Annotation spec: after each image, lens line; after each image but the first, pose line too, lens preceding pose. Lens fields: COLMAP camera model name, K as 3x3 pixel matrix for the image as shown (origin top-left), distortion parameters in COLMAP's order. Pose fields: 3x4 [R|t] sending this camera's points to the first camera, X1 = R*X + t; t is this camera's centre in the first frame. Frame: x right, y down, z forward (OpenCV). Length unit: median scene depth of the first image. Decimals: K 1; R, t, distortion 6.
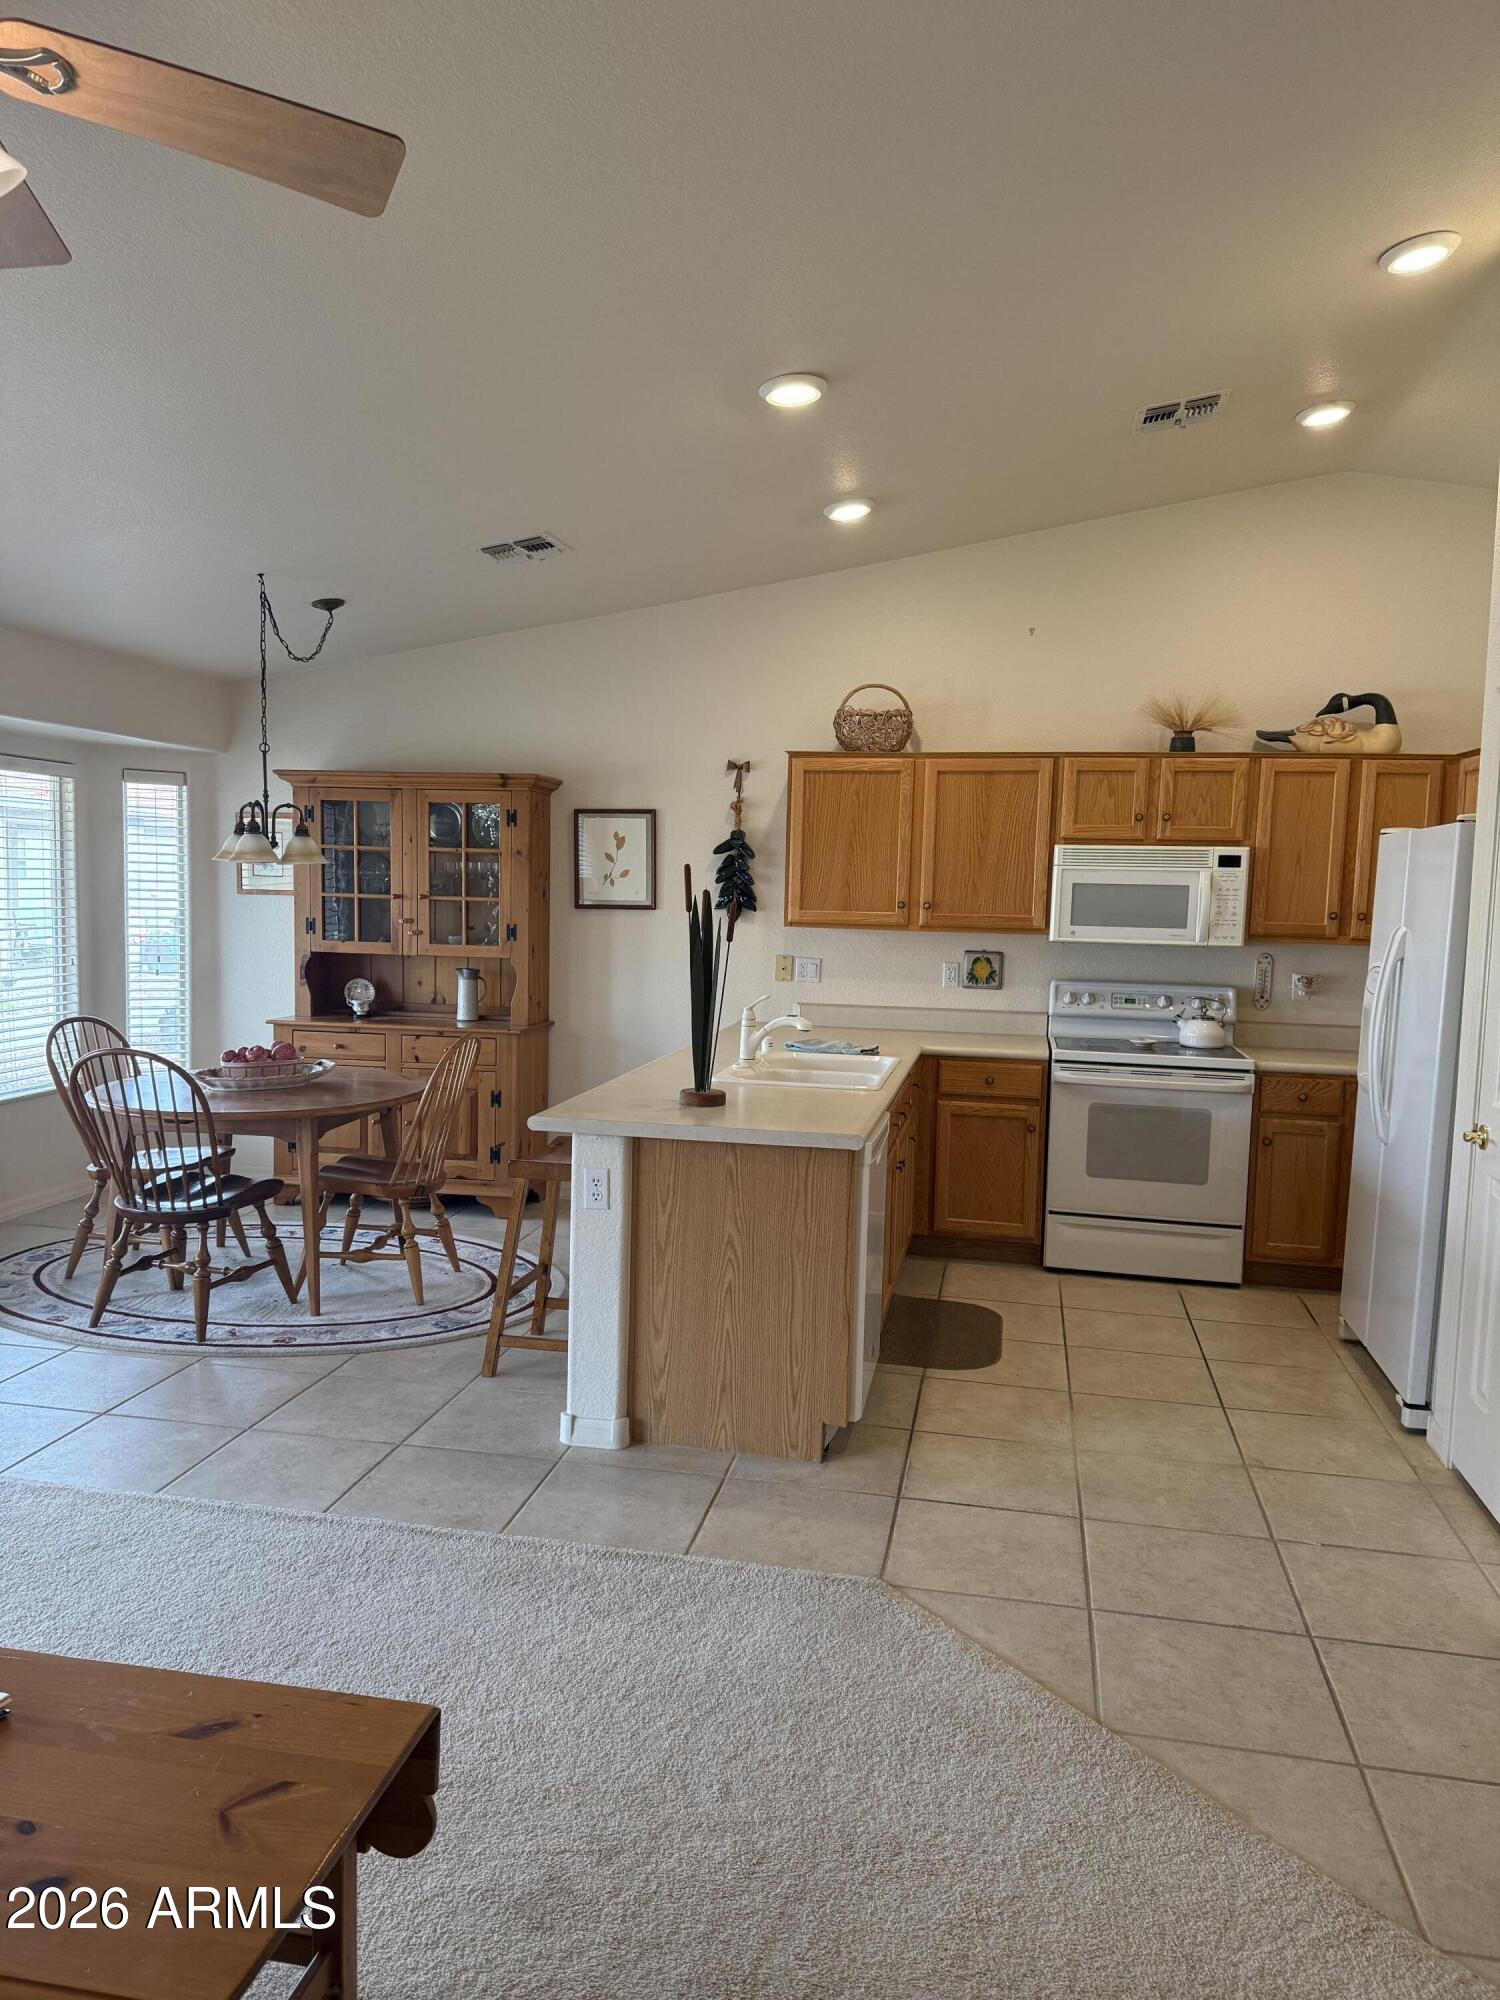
lens RADIAL K [[1402.2, 0, 746.2], [0, 1402.2, 1003.5], [0, 0, 1]] dist [0.044096, -0.019218]
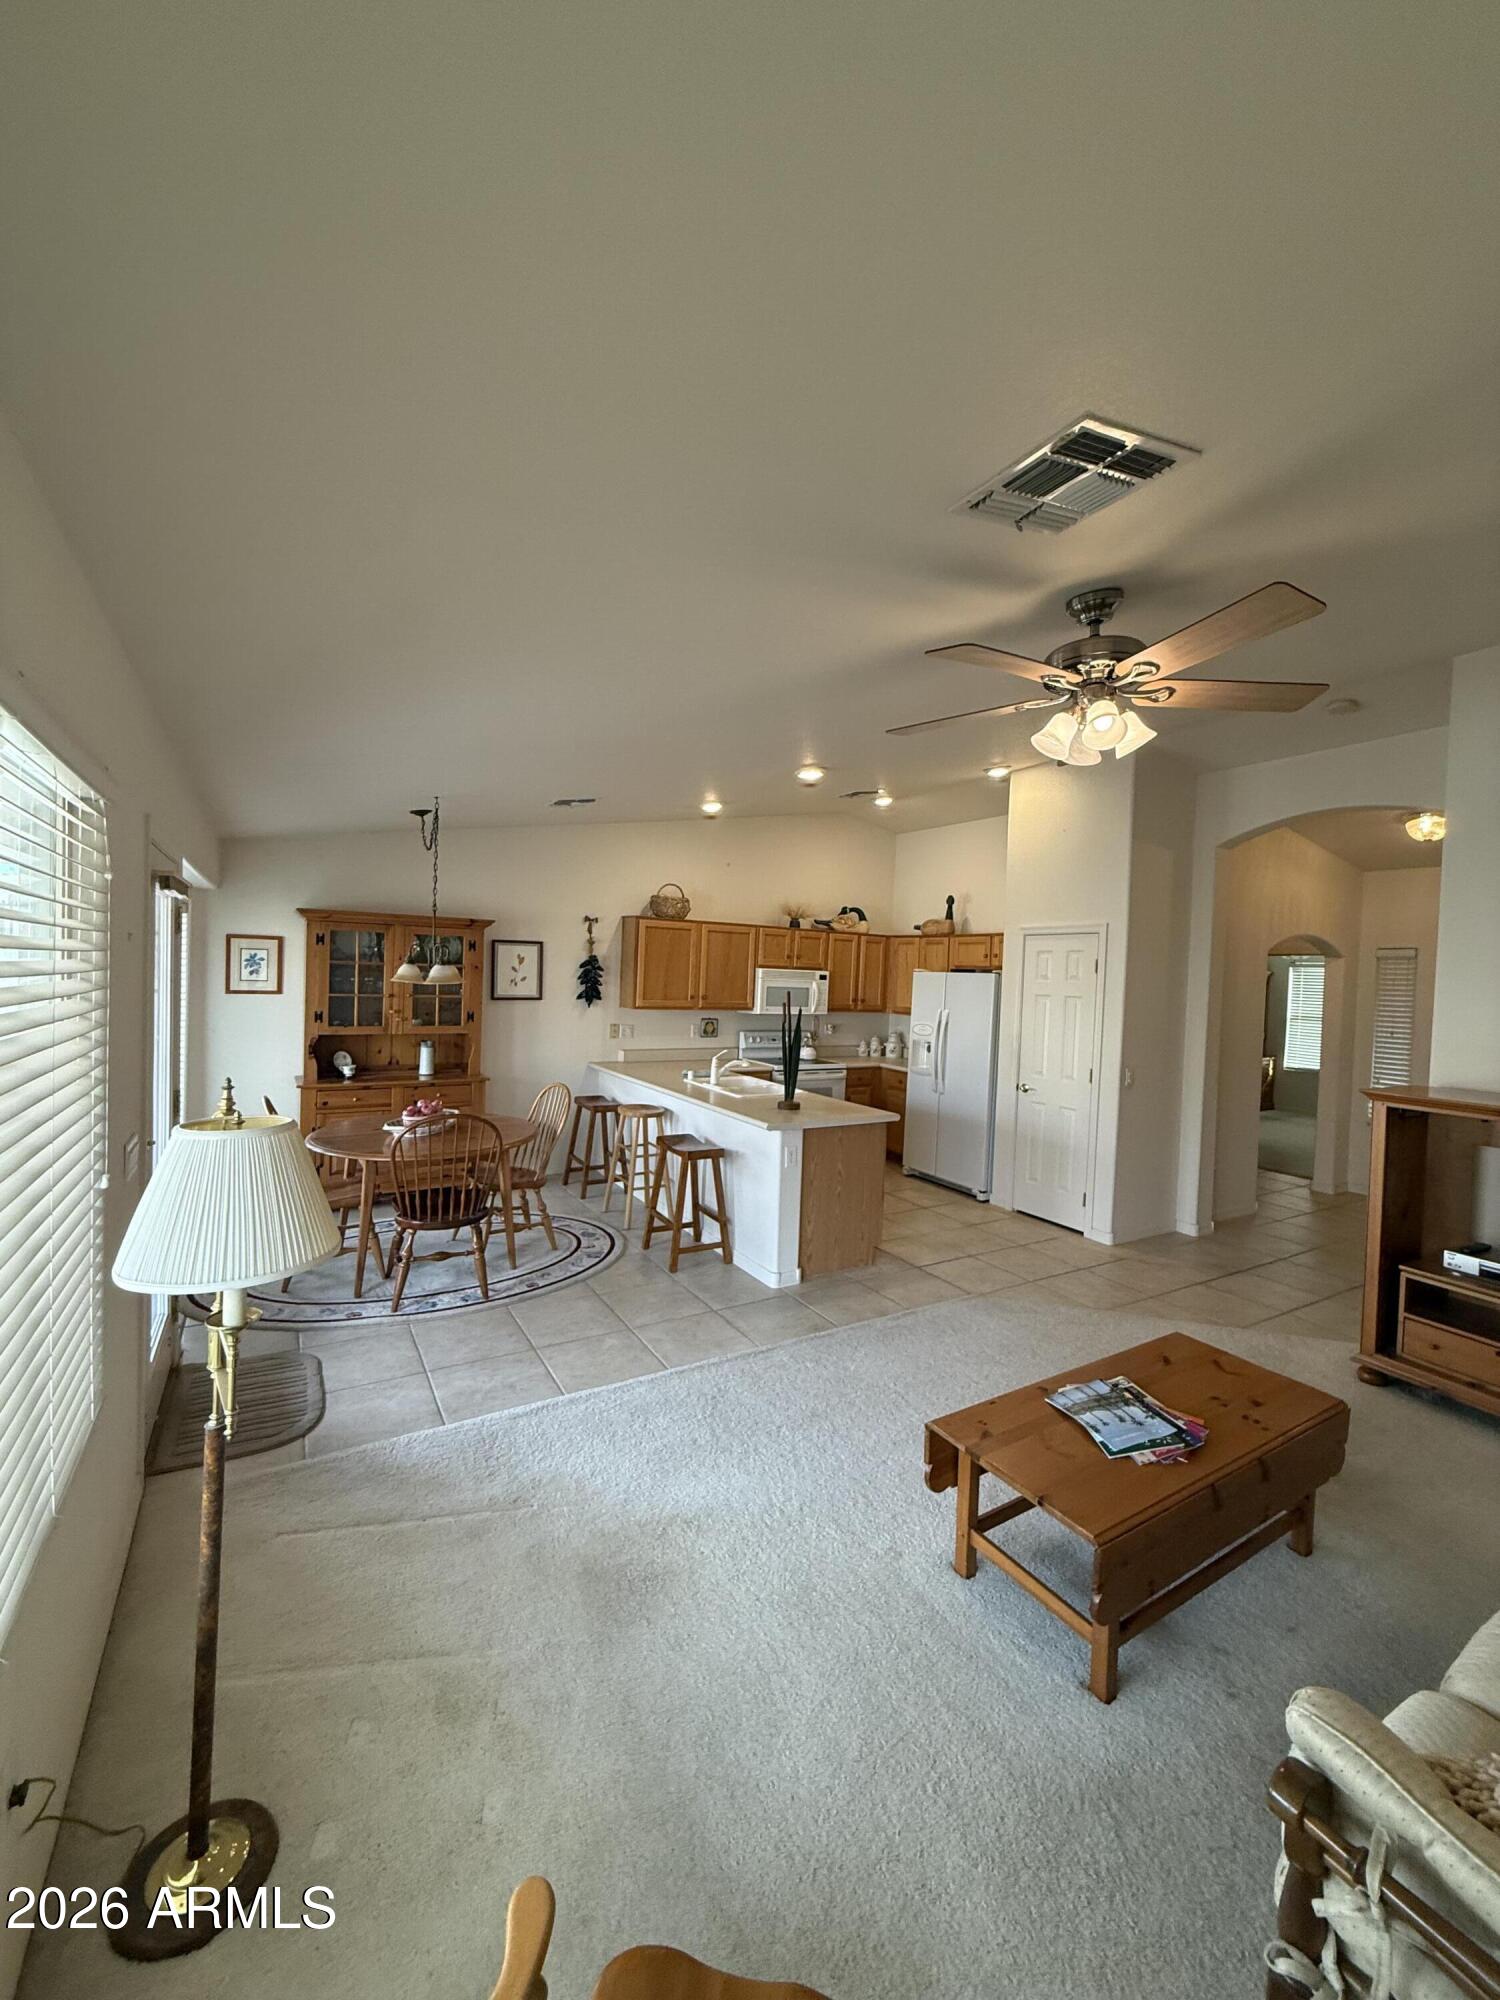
lens RADIAL K [[798.5, 0, 758.6], [0, 798.5, 998.8], [0, 0, 1]] dist [0.000758, -0.000006]
pose [[0.736230, -0.019026, 0.676464, -0.584903], [0.034998, 0.999337, -0.009984, -0.054562], [-0.675826, 0.031026, 0.736408, 0.114251]]
